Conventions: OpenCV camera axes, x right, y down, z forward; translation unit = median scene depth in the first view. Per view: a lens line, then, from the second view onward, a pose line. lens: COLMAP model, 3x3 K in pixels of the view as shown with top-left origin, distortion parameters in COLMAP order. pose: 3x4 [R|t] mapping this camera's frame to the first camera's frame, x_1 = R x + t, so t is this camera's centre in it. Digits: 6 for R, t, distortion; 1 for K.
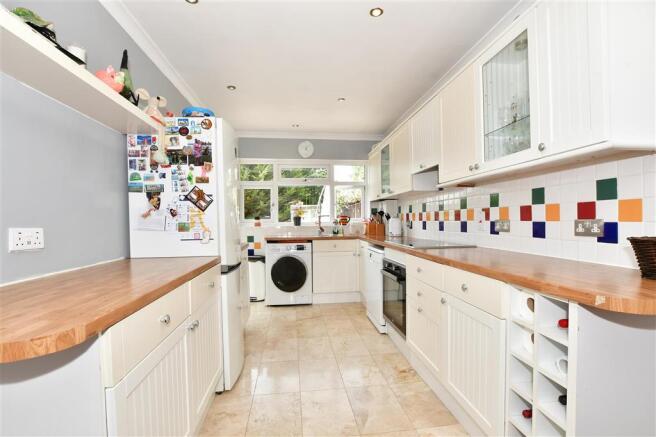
lens RADIAL K [[288.2, 0, 330.4], [0, 288.2, 219.7], [0, 0, 1]] dist [-0.023714, -0.000092]
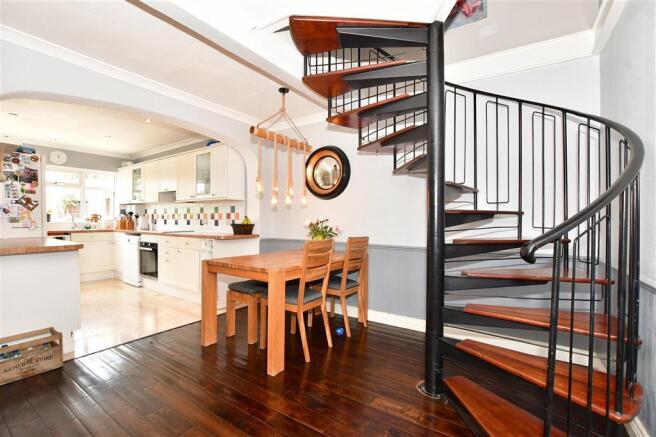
lens RADIAL K [[288.2, 0, 330.4], [0, 288.2, 219.7], [0, 0, 1]] dist [-0.023714, -0.000092]
pose [[0.639338, 0.015620, 0.768767, -0.577276], [-0.014621, 0.999860, -0.008155, 0.011335], [-0.768787, -0.006026, 0.639477, -1.371632]]
